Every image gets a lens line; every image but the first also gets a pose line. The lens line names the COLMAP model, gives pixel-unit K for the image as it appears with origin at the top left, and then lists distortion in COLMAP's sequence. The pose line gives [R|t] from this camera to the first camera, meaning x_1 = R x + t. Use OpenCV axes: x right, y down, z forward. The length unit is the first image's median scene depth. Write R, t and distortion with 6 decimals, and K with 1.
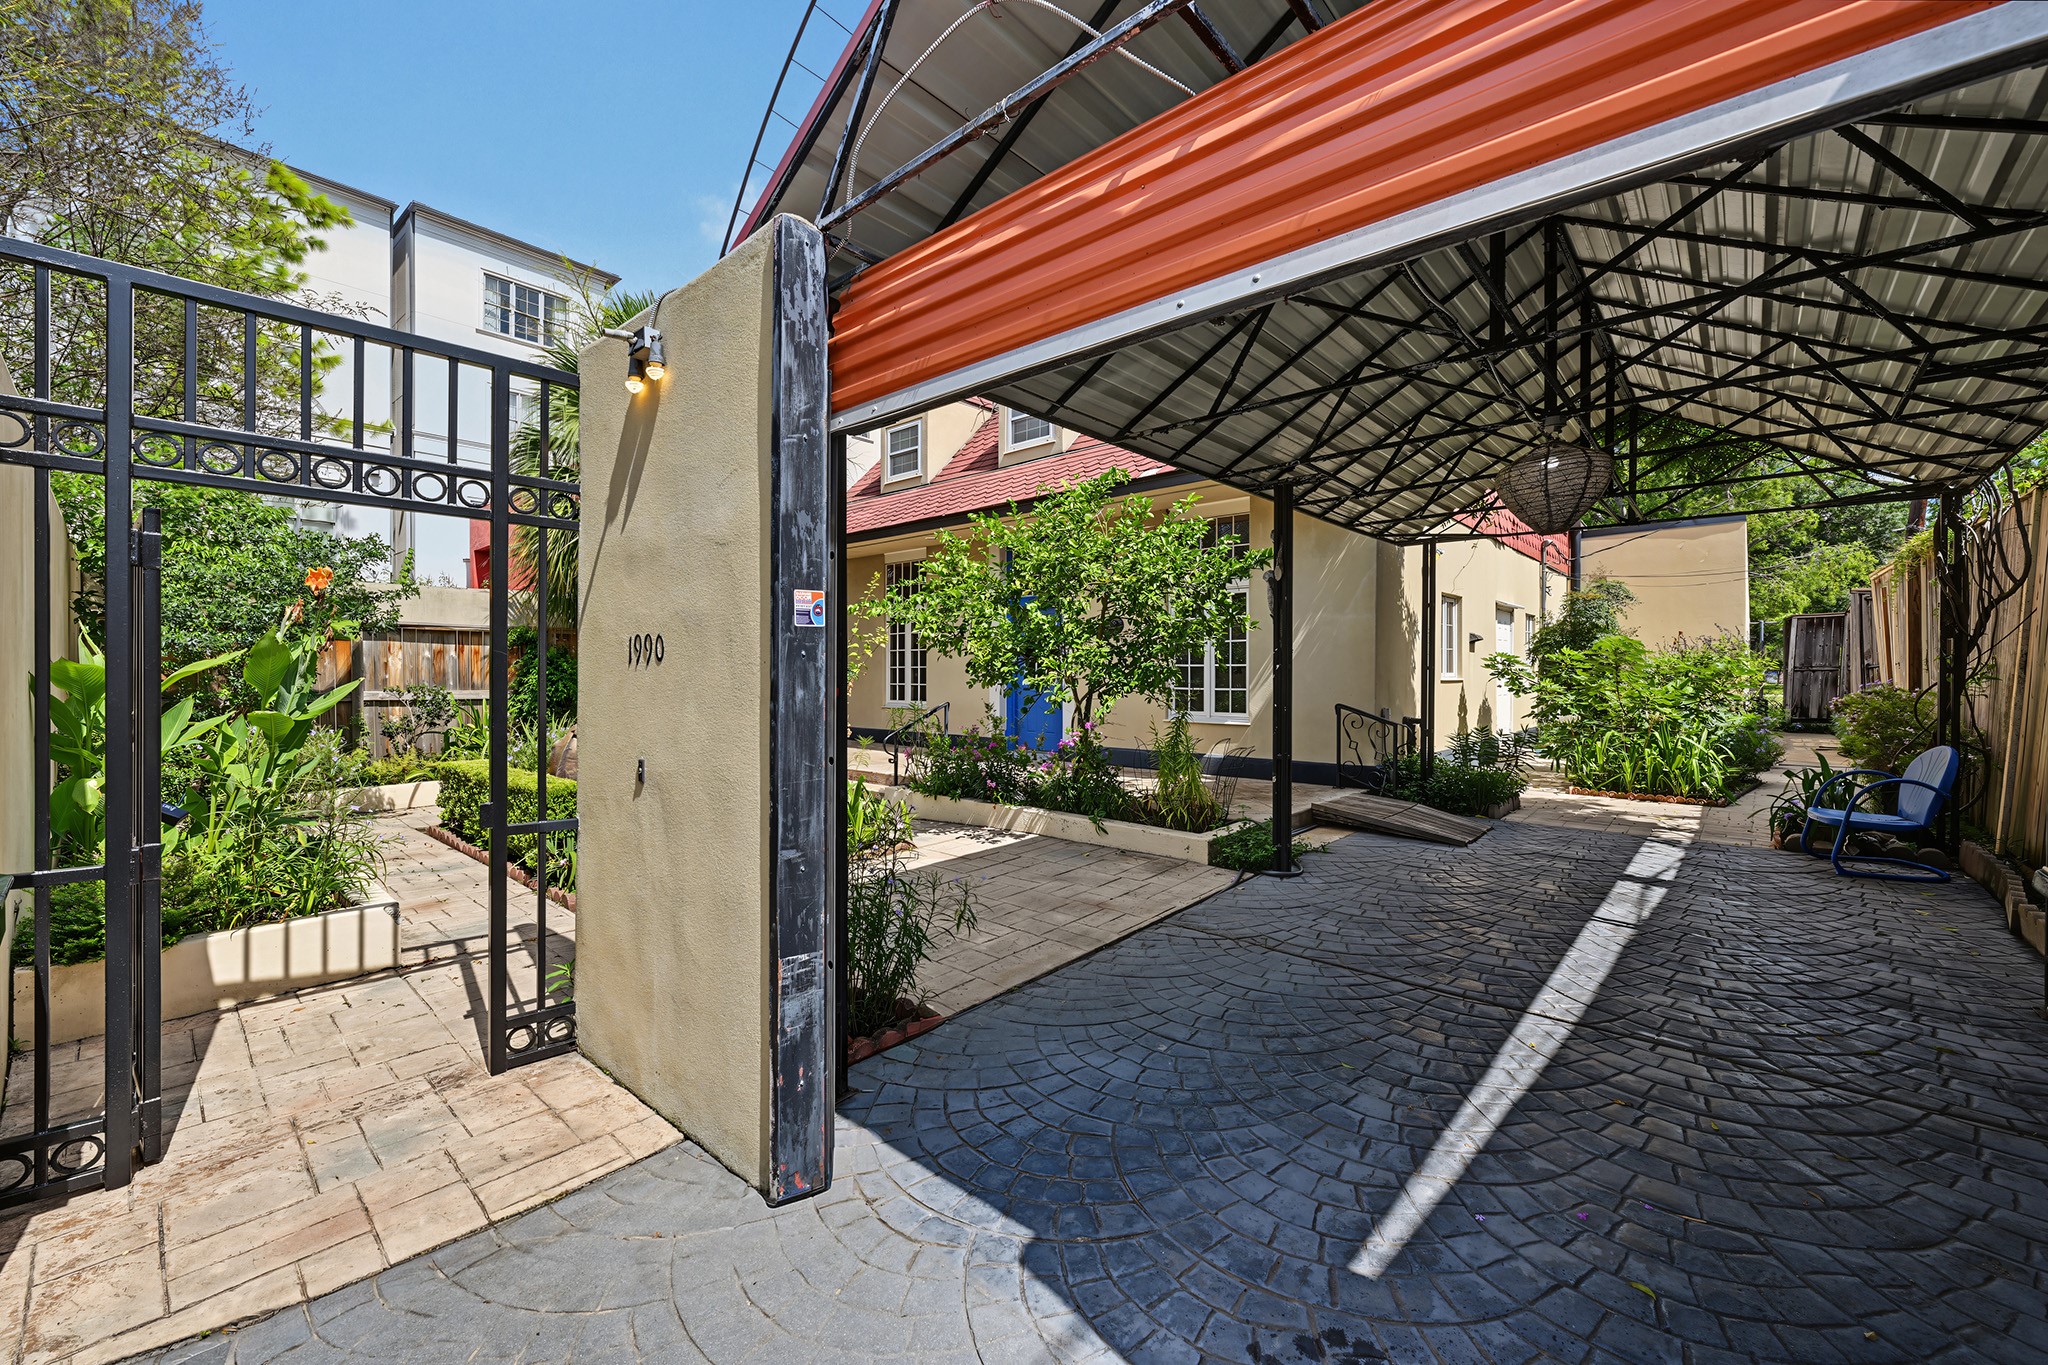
lens RADIAL K [[816.1, 0, 1016.0], [0, 816.1, 679.5], [0, 0, 1]] dist [-0.001240, 0.000039]
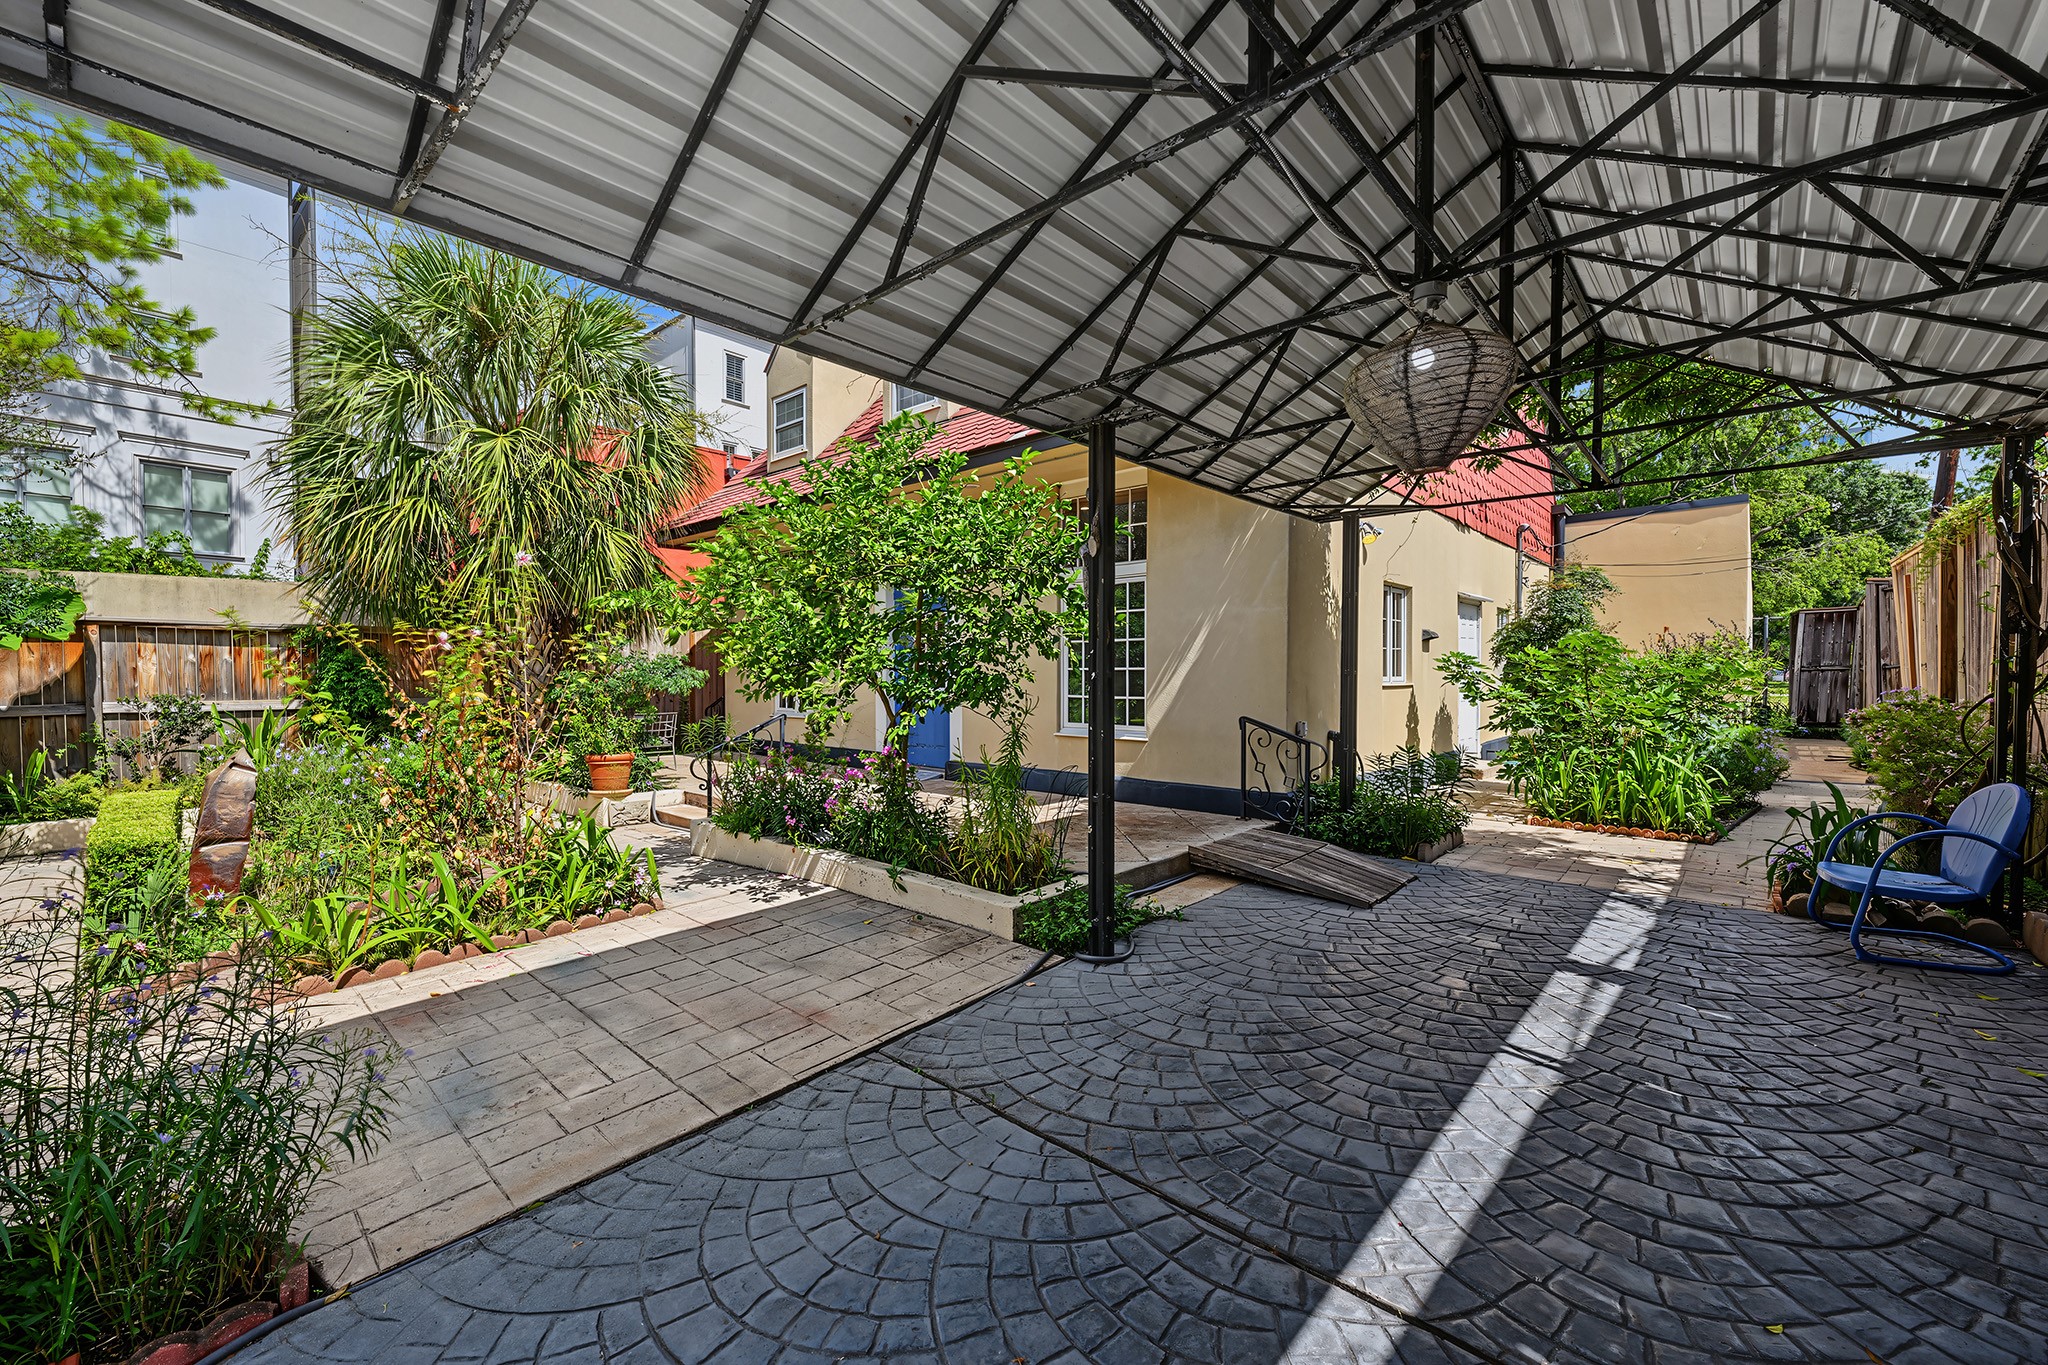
lens RADIAL K [[816.1, 0, 1034.5], [0, 816.1, 675.4], [0, 0, 1]] dist [-0.001240, 0.000039]
pose [[0.999975, -0.002868, 0.006421, 0.194228], [0.002894, 0.999988, -0.004076, -0.008470], [-0.006409, 0.004094, 0.999971, 0.199972]]
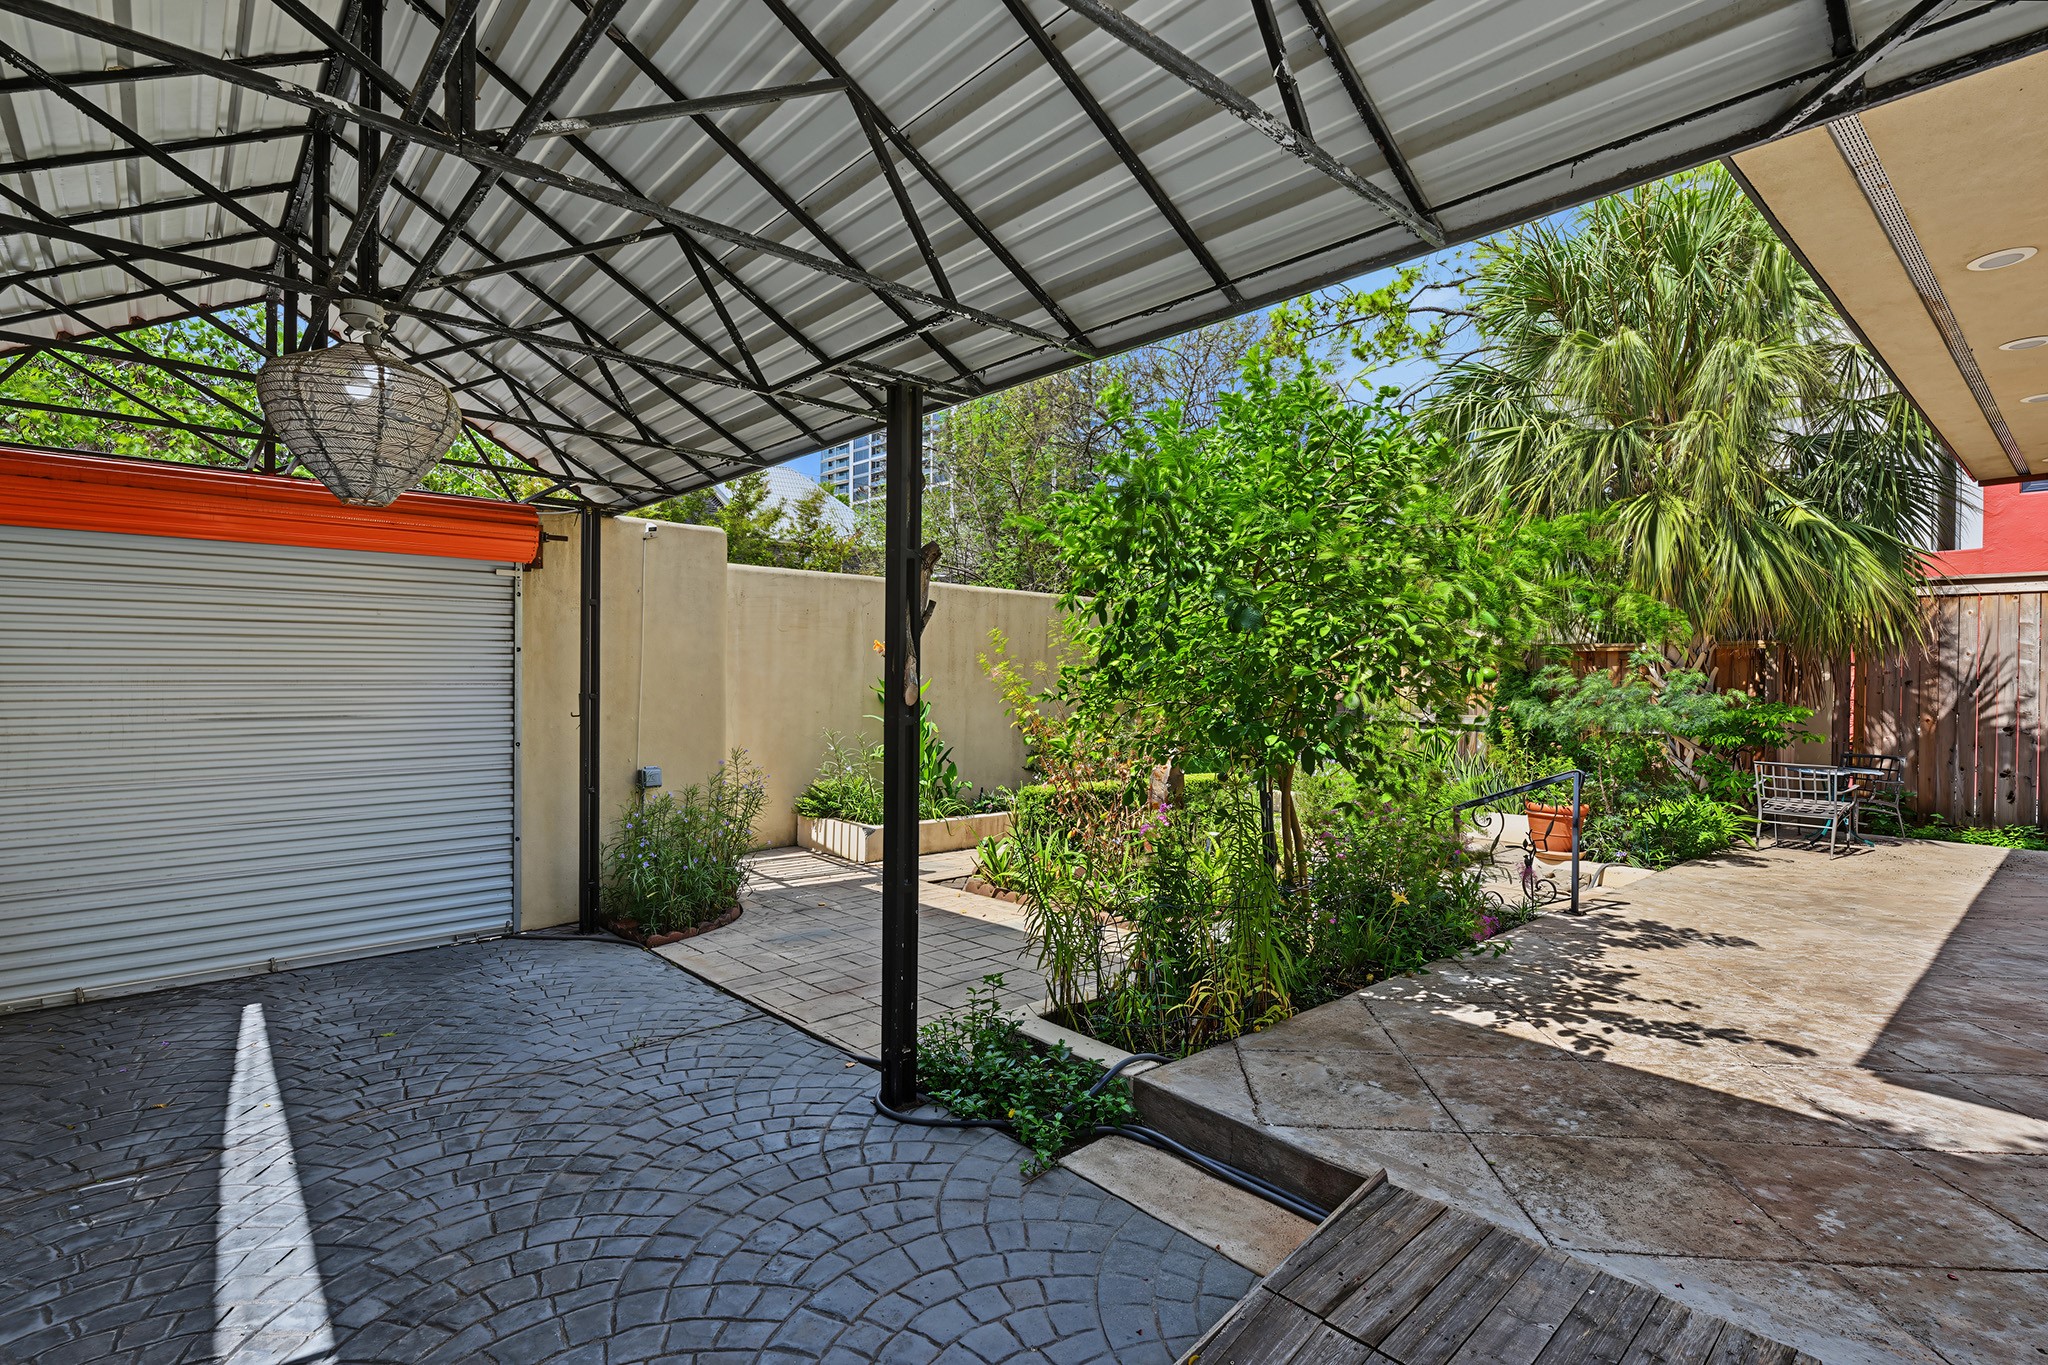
lens RADIAL K [[967.4, 0, 989.2], [0, 967.4, 687.7], [0, 0, 1]] dist [-0.001382, -0.000139]
pose [[-0.108254, 0.007288, -0.994097, 0.701978], [-0.040040, 0.999130, 0.011685, -0.030522], [0.993317, 0.041068, -0.107868, 0.828896]]
